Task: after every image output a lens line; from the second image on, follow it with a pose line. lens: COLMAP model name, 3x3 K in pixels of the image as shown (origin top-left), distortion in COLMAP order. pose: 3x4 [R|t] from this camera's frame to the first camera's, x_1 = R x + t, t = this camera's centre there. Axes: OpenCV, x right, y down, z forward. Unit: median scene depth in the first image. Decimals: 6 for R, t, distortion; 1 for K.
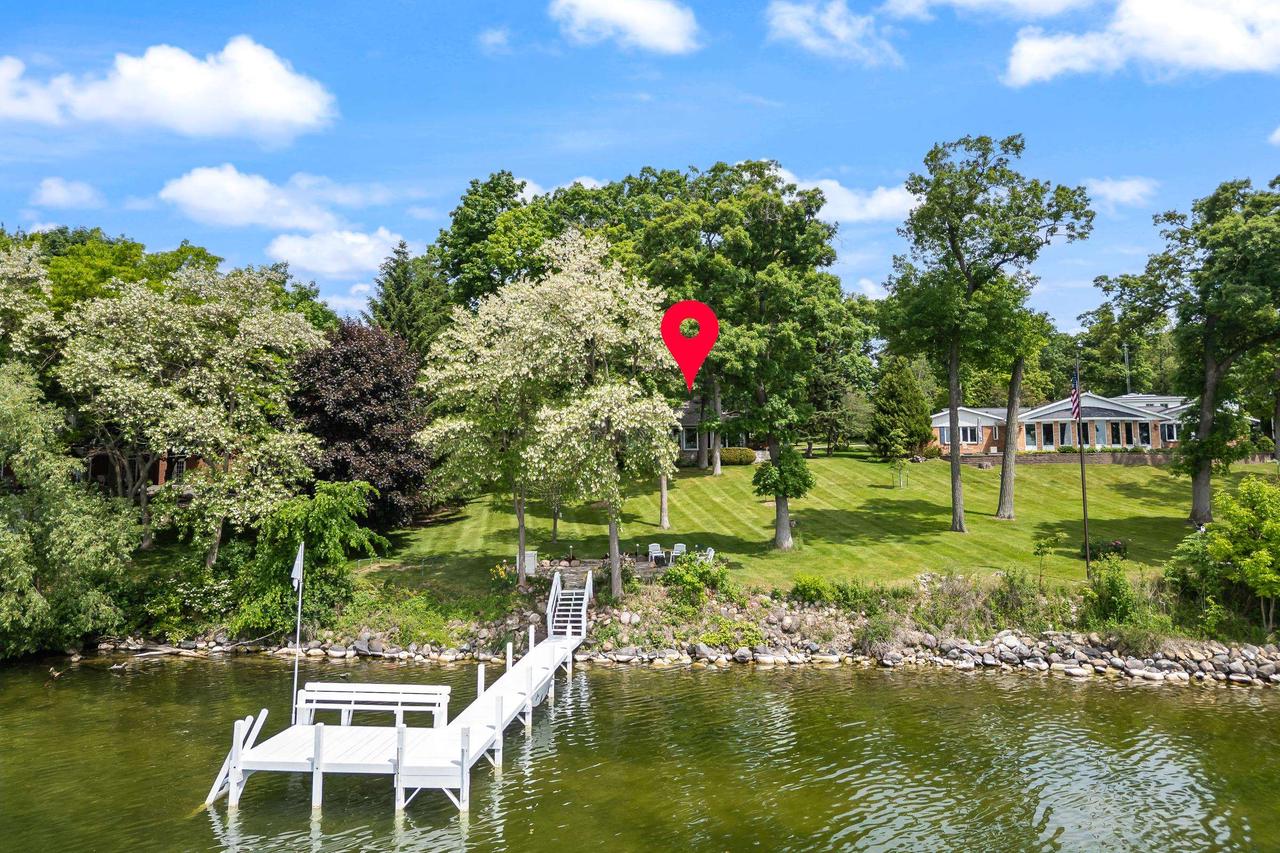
lens RADIAL K [[890.2, 0, 624.5], [0, 890.2, 440.1], [0, 0, 1]] dist [0.057174, -0.055875]
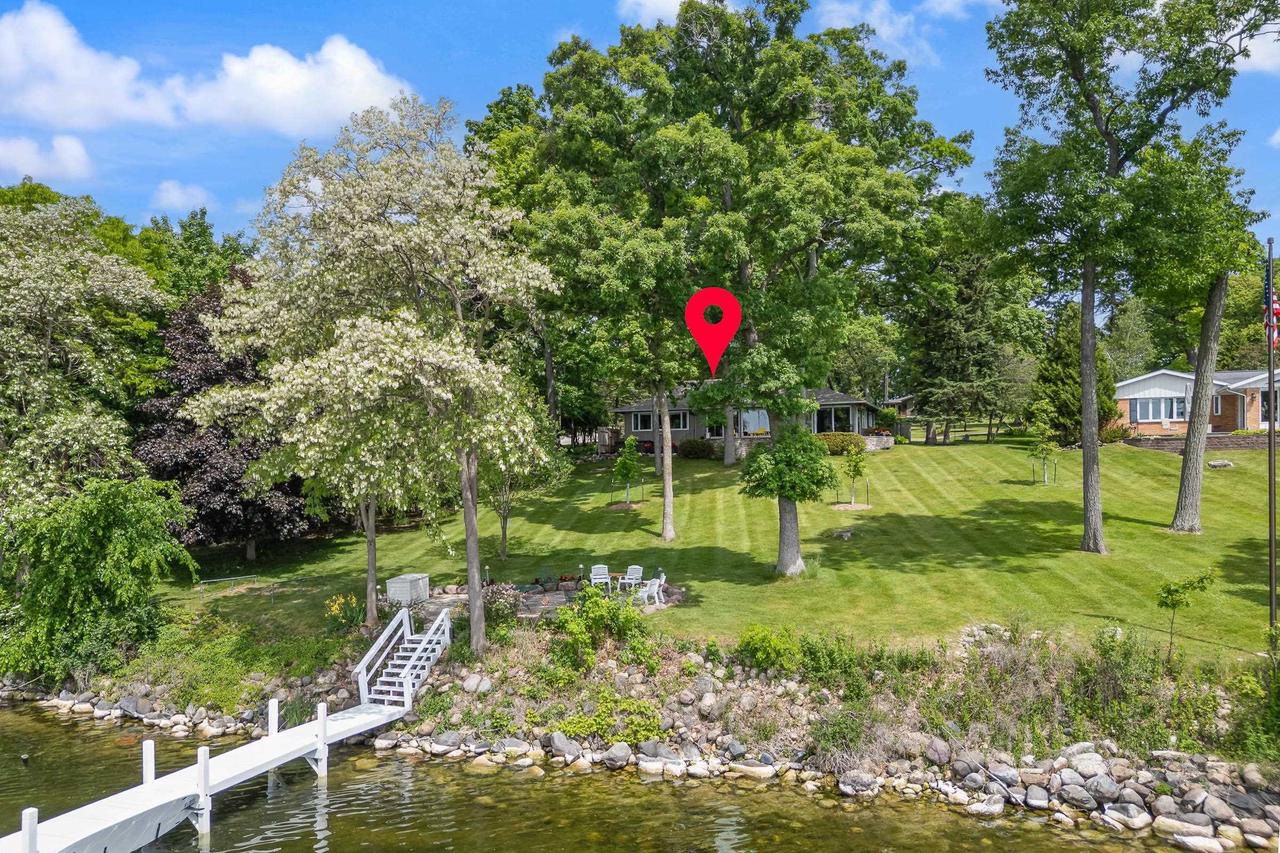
lens RADIAL K [[890.2, 0, 624.5], [0, 890.2, 440.1], [0, 0, 1]] dist [0.057174, -0.055875]
pose [[0.966031, -0.016591, -0.257892, 0.281629], [0.018665, 0.999810, 0.005595, 0.013455], [0.257750, -0.010218, 0.966157, 0.364558]]
